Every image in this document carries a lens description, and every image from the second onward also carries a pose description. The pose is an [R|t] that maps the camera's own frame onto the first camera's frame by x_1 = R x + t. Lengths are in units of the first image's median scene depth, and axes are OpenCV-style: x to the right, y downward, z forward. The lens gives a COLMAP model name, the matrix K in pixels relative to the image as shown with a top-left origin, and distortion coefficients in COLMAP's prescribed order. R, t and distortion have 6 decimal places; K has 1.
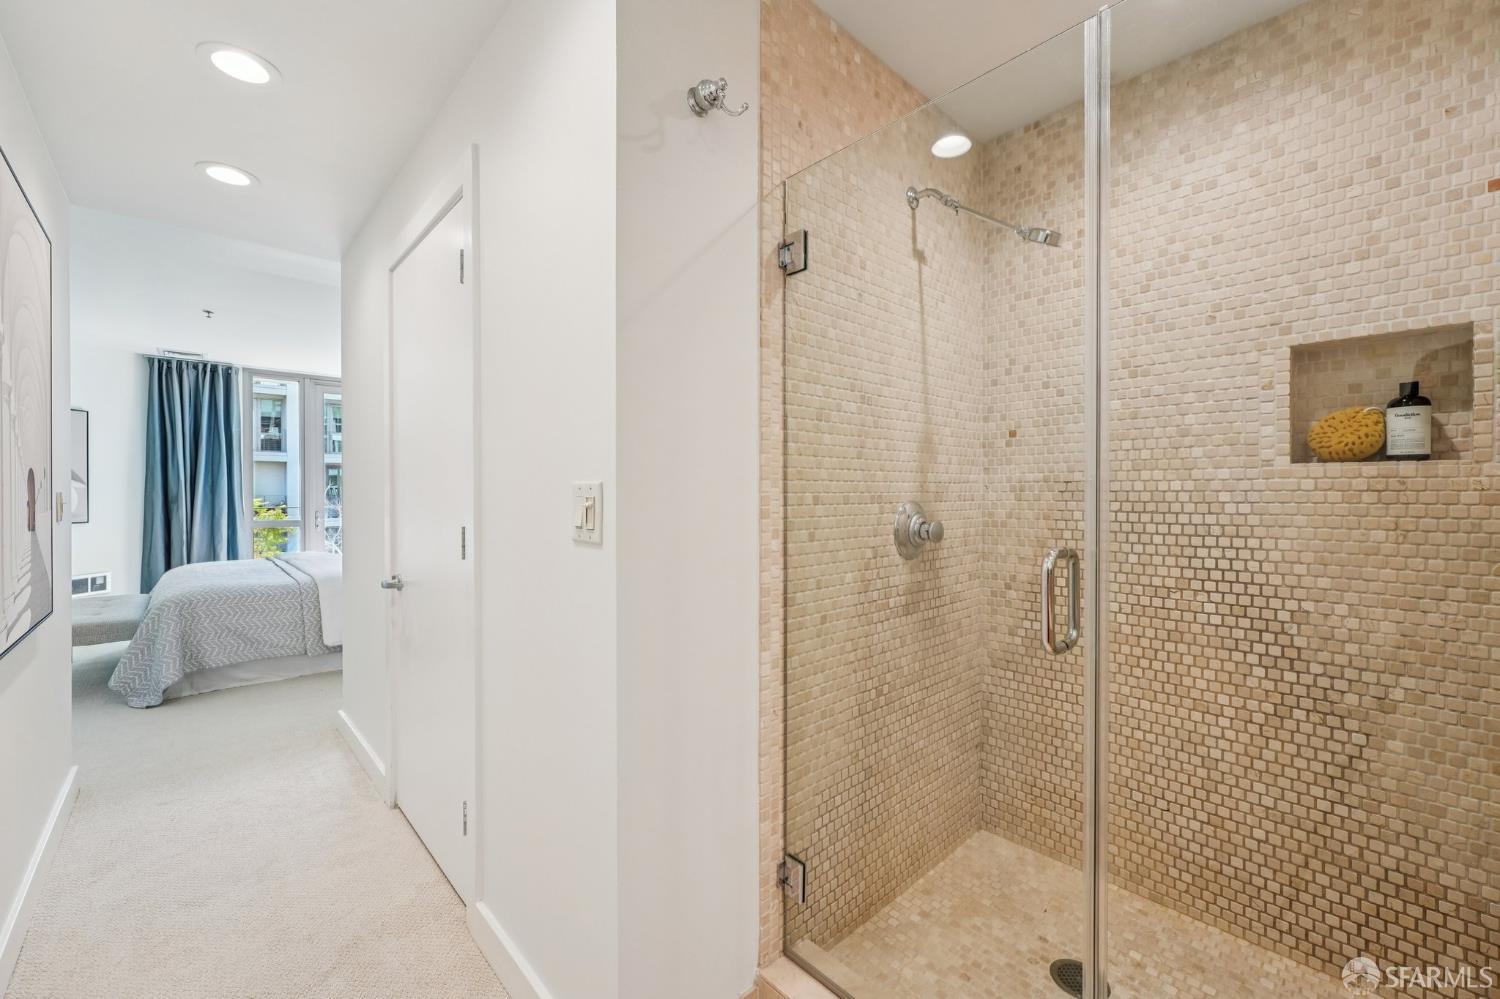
lens RADIAL K [[603.1, 0, 748.7], [0, 603.1, 505.7], [0, 0, 1]] dist [0.001606, 0.000744]
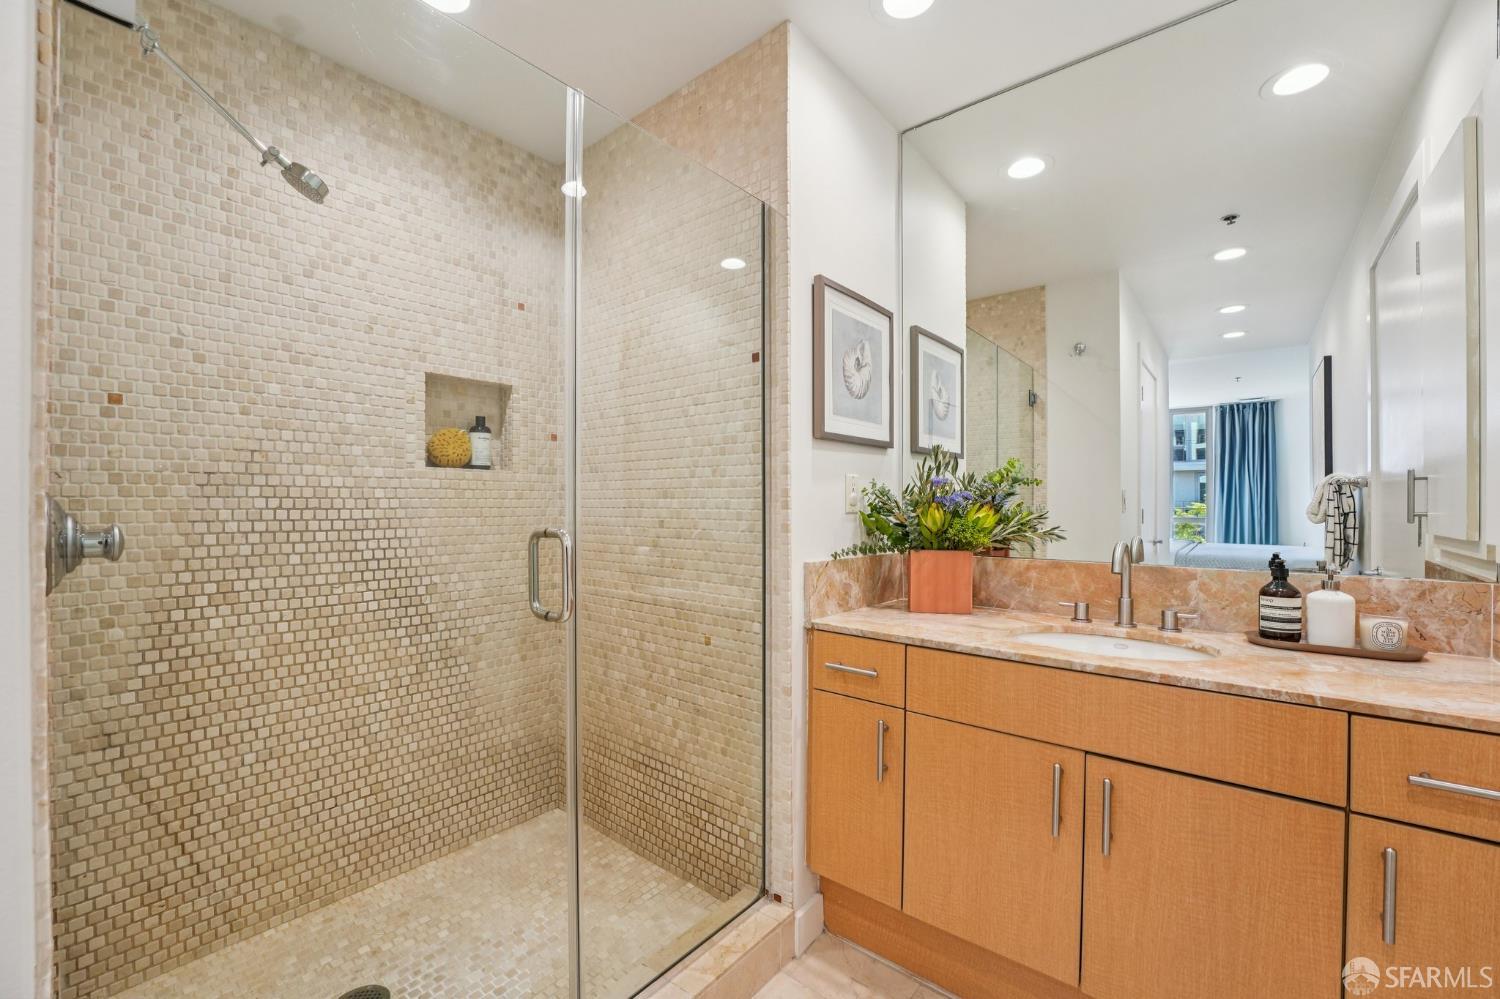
lens RADIAL K [[603.1, 0, 748.7], [0, 603.1, 505.7], [0, 0, 1]] dist [0.001606, 0.000744]
pose [[-0.092343, -0.014919, 0.995615, -0.370883], [0.008910, 0.999835, 0.015808, -0.003295], [-0.995687, 0.010330, -0.092195, 0.418075]]
